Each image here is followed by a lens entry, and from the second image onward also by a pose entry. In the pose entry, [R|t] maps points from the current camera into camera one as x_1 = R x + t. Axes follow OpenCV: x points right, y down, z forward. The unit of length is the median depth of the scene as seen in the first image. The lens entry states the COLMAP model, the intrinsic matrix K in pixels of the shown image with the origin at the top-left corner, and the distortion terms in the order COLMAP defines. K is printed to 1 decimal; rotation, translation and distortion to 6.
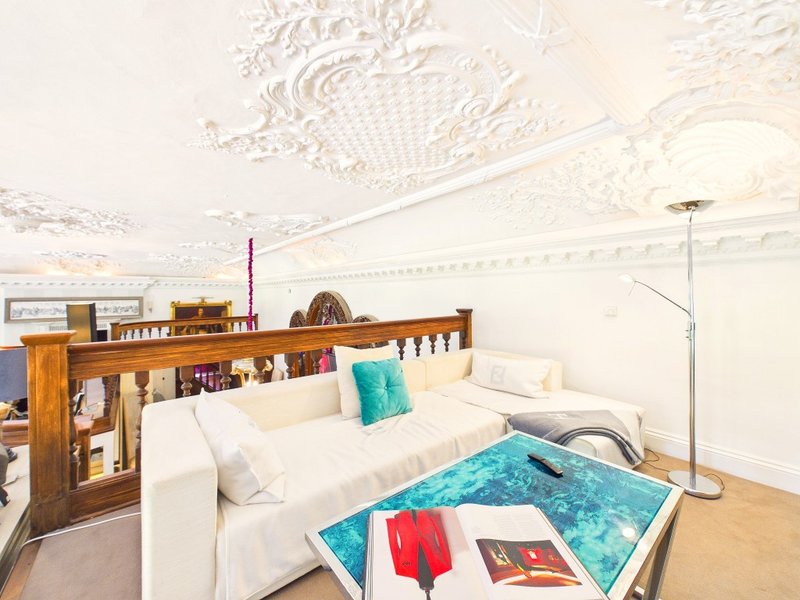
lens RADIAL K [[322.0, 0, 402.5], [0, 322.0, 292.1], [0, 0, 1]] dist [0.000675, 0.000226]
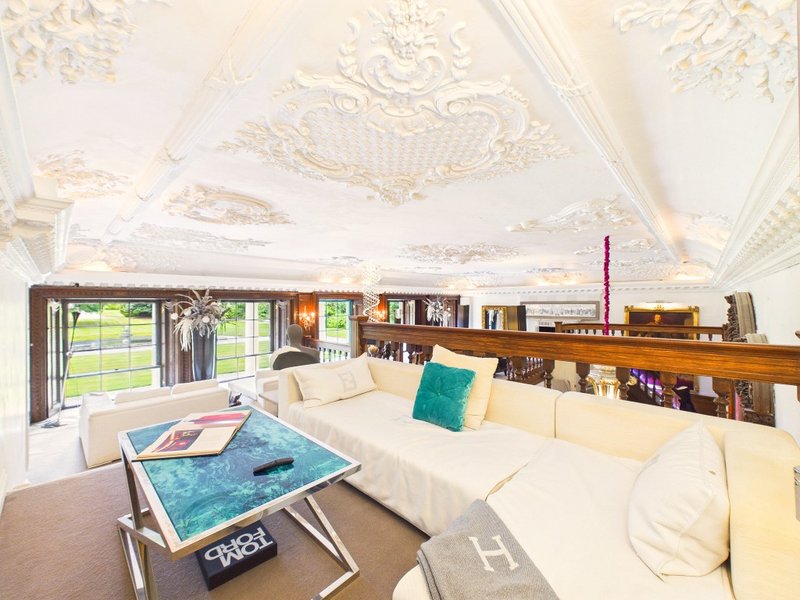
lens RADIAL K [[322.0, 0, 401.4], [0, 322.0, 307.0], [0, 0, 1]] dist [0.000675, 0.000226]
pose [[0.122033, 0.020422, -0.992316, 0.365466], [0.010597, 0.999704, 0.021878, 0.004790], [0.992470, -0.013185, 0.121780, 0.315680]]
